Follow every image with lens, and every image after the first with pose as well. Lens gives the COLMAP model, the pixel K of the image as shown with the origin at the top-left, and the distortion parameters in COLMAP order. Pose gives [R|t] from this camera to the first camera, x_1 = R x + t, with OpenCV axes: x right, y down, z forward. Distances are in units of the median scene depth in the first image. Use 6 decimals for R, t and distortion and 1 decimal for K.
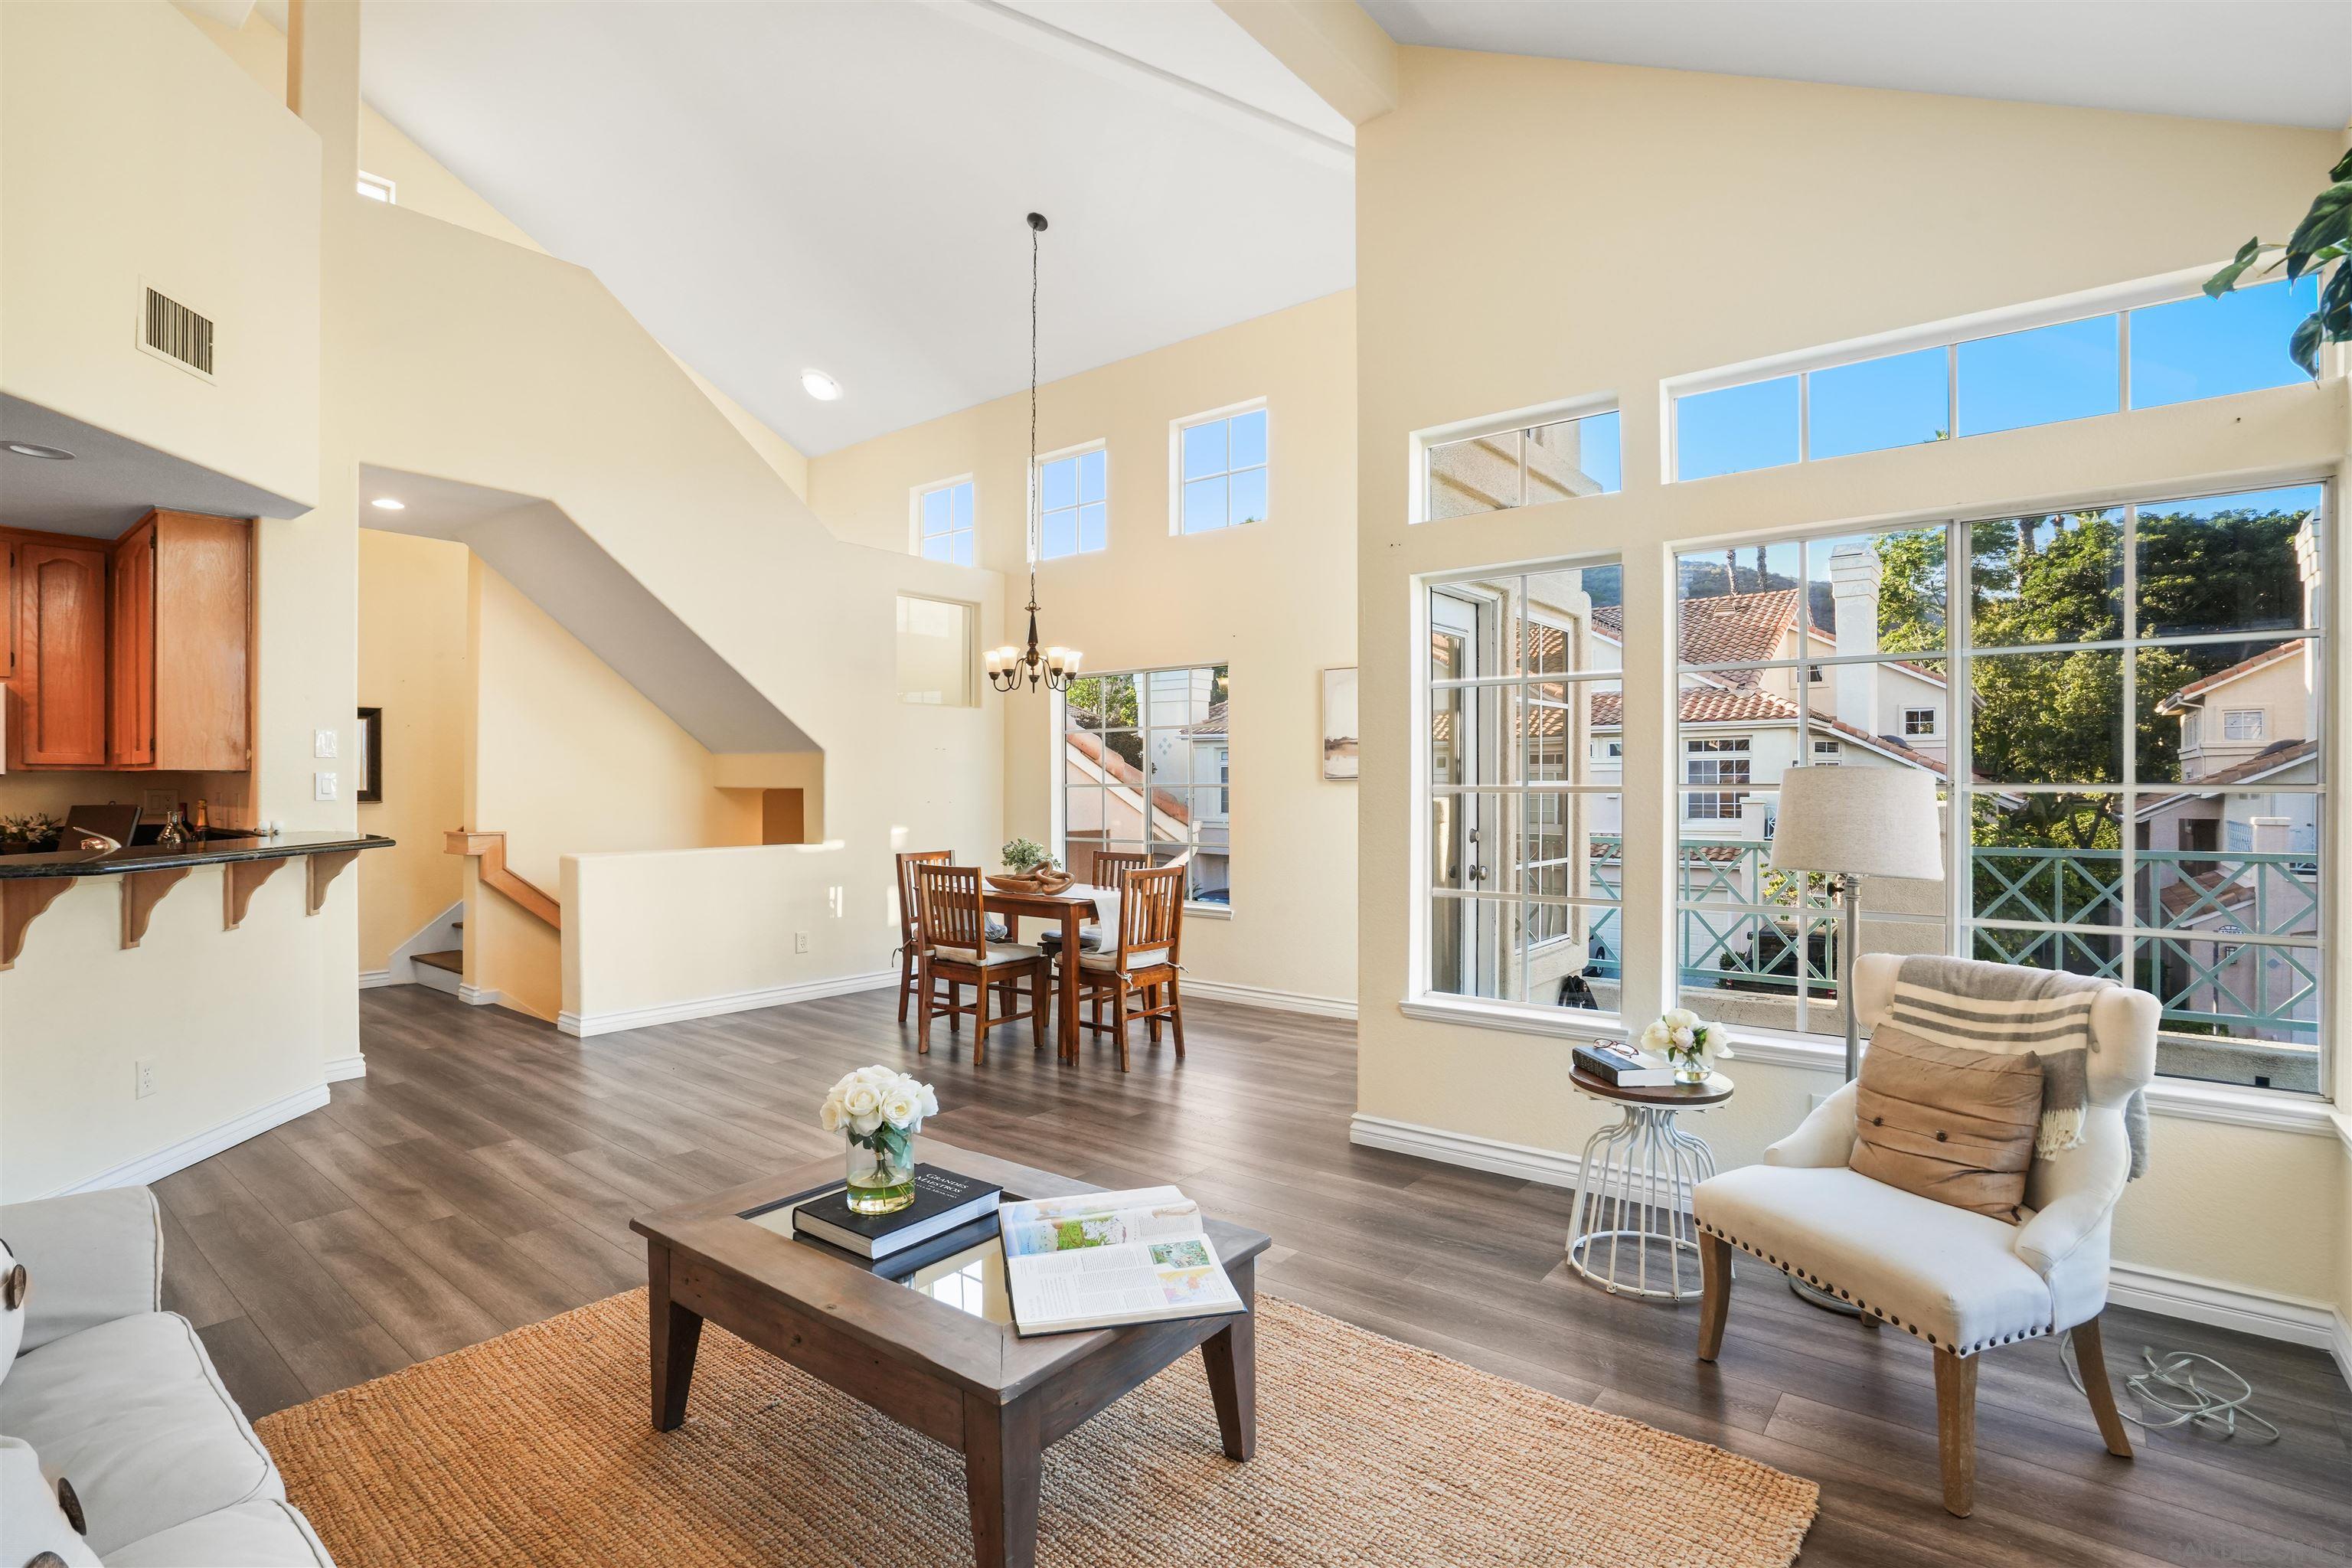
lens RADIAL K [[1108.7, 0, 1171.9], [0, 1108.7, 778.2], [0, 0, 1]] dist [-0.062667, 0.023550]
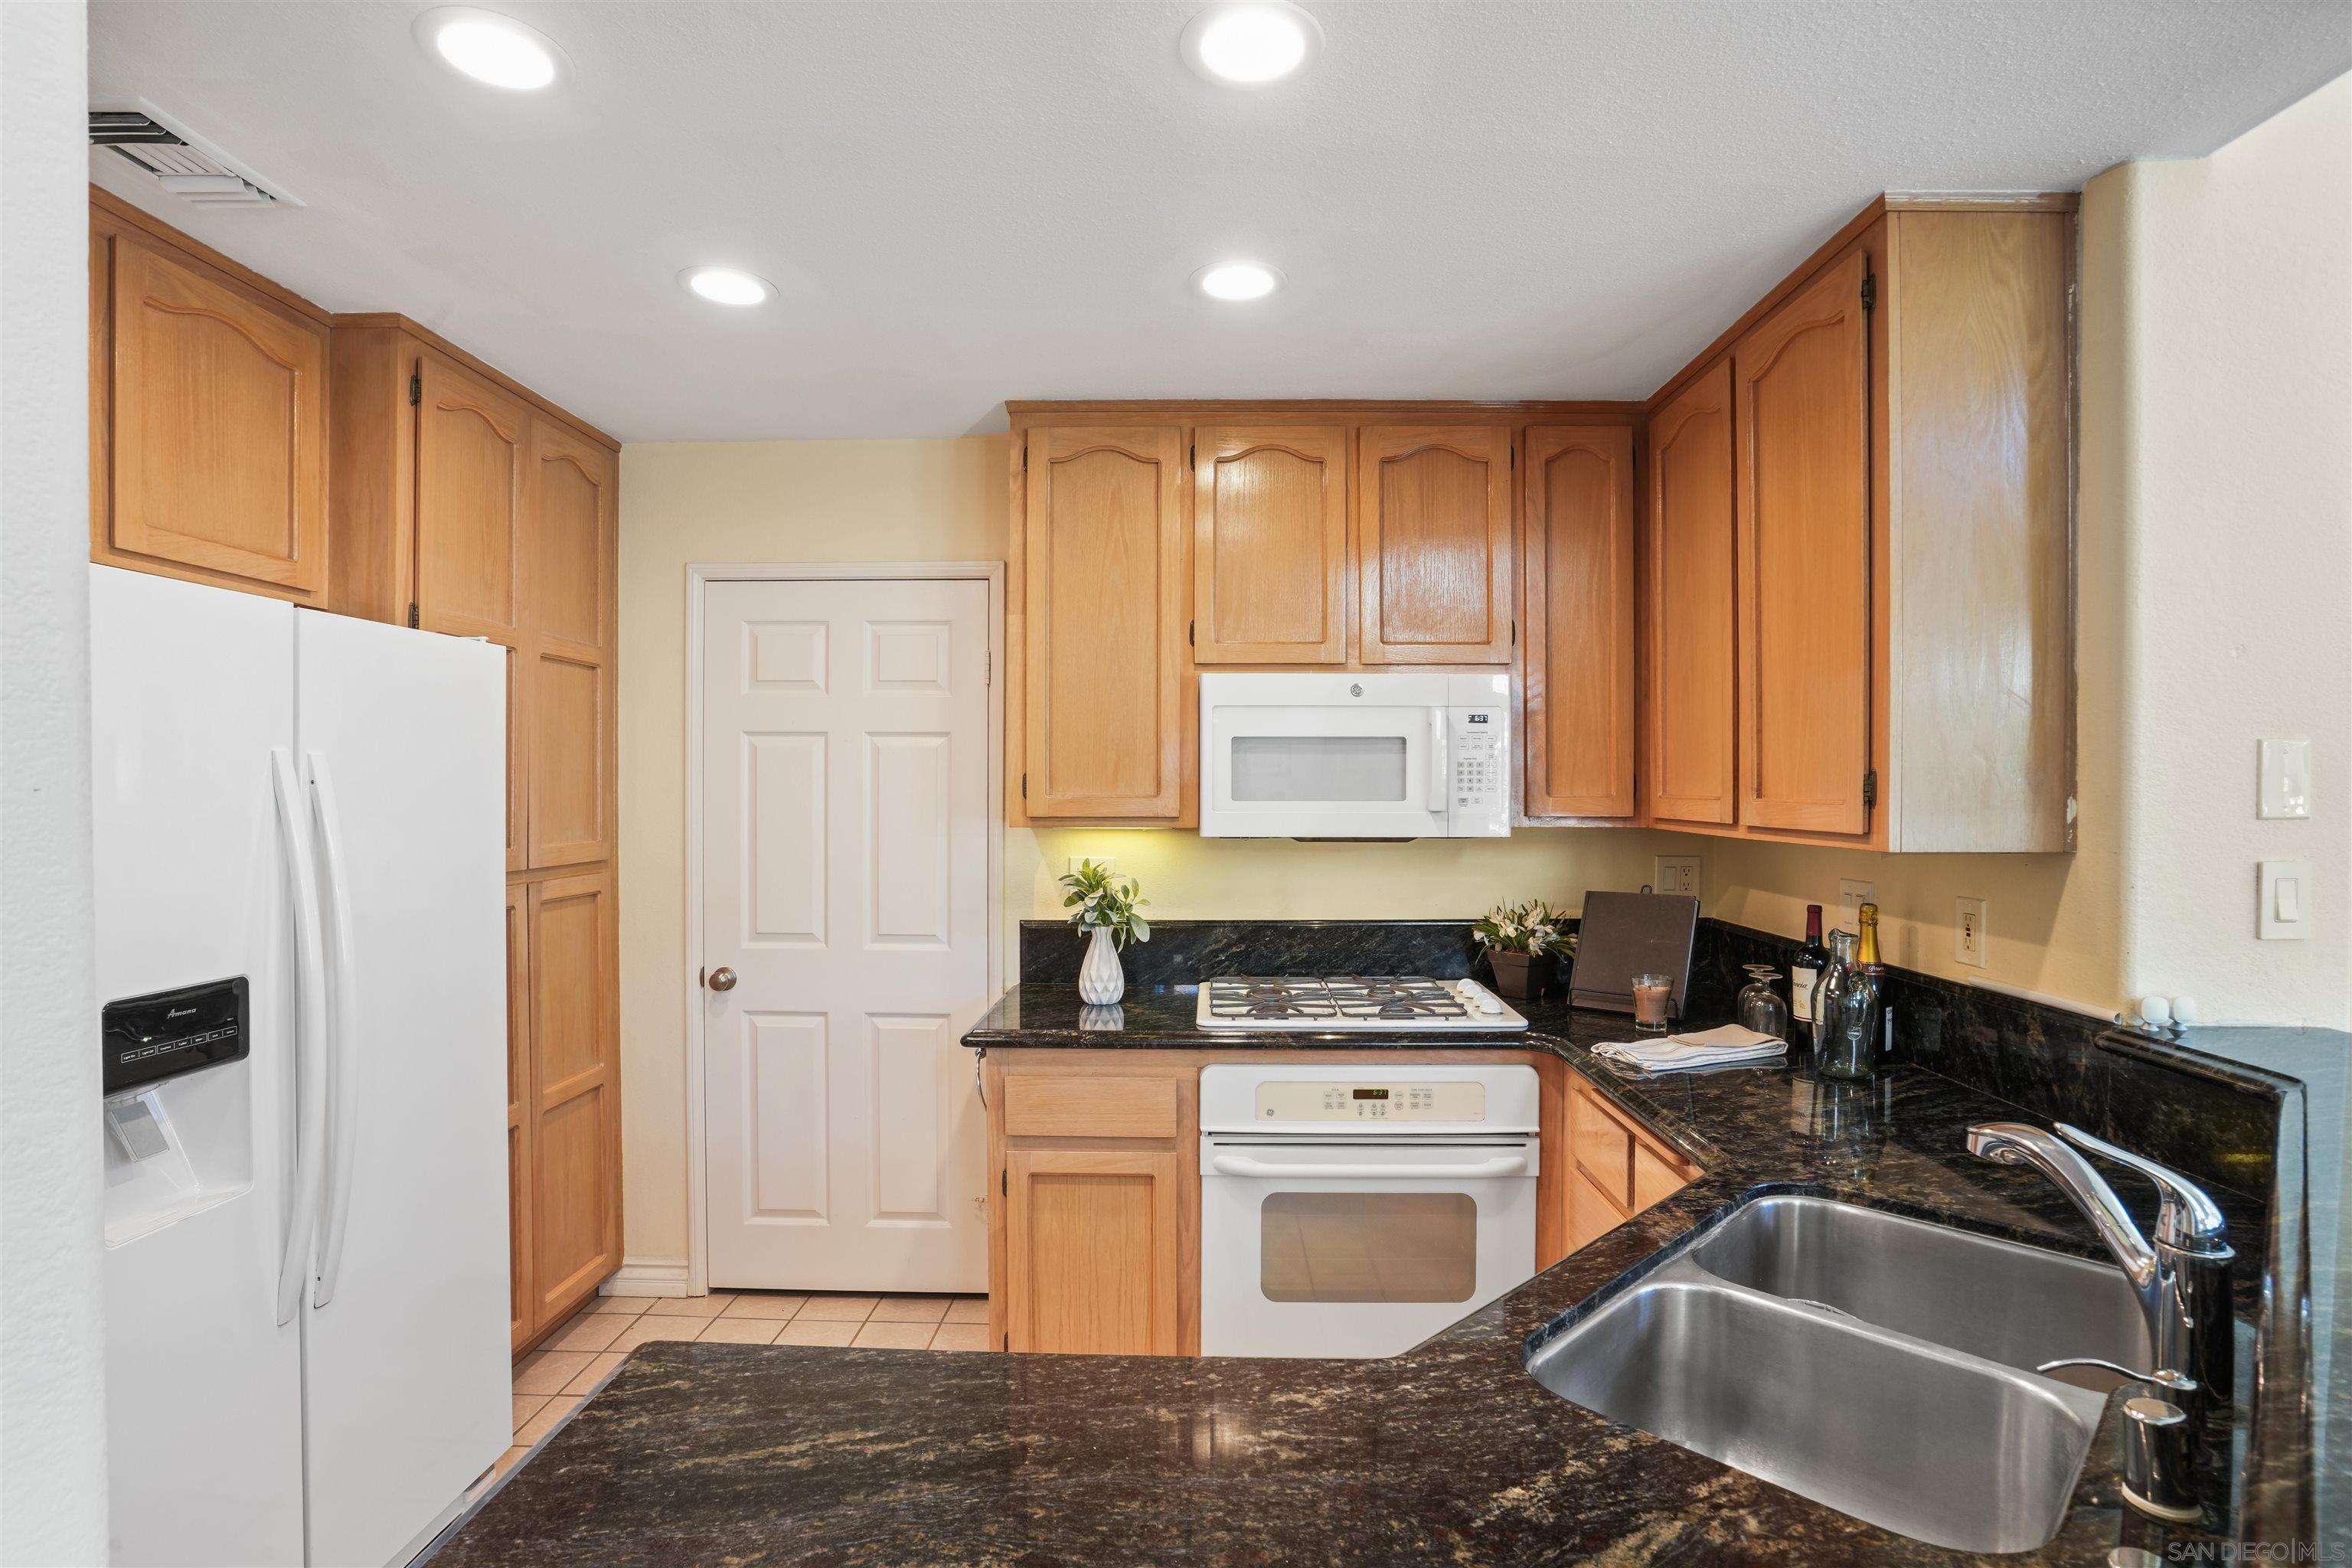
lens RADIAL K [[1142.0, 0, 1179.6], [0, 1142.0, 800.8], [0, 0, 1]] dist [-0.036564, 0.000166]
pose [[0.604826, 0.011108, -0.796281, -0.705690], [0.003158, 0.999861, 0.016347, -0.032731], [0.796352, -0.012402, 0.604707, 0.483913]]
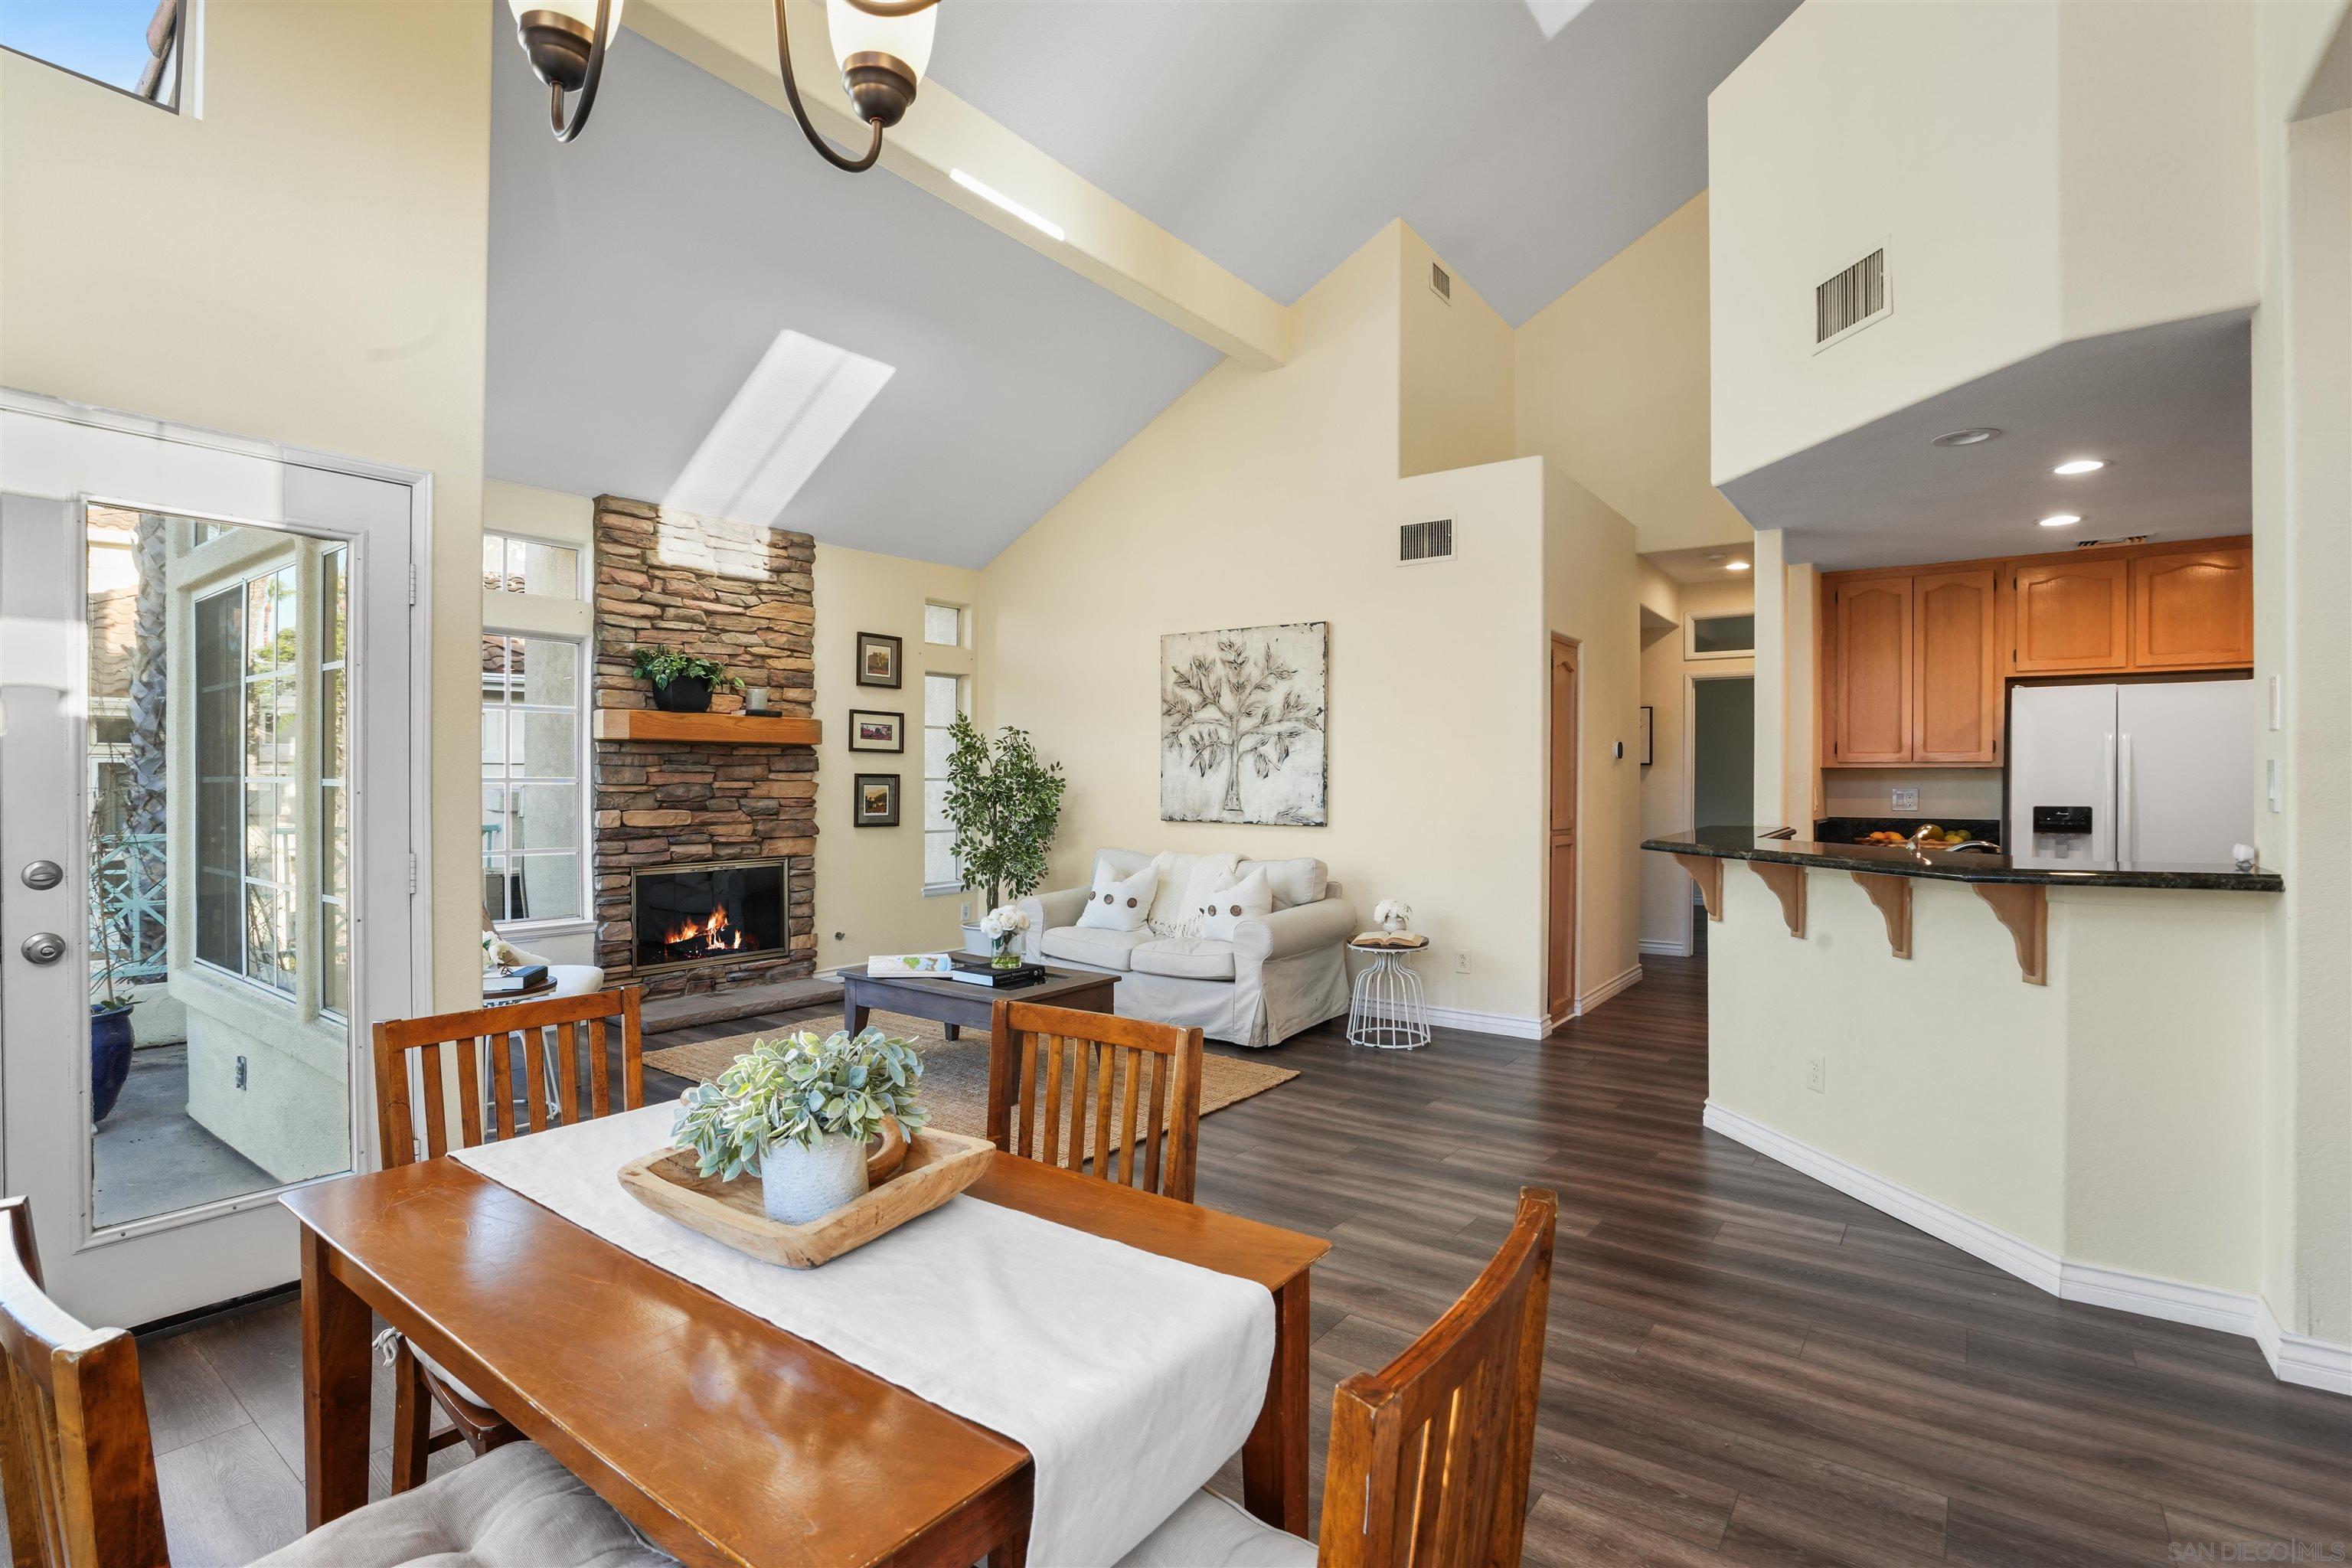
lens RADIAL K [[1108.7, 0, 1171.9], [0, 1108.7, 778.2], [0, 0, 1]] dist [-0.062667, 0.023550]
pose [[-0.999665, -0.000387, -0.025892, -0.238373], [-0.000086, 0.999932, -0.011646, 0.011266], [0.025895, -0.011639, -0.999597, 1.456813]]
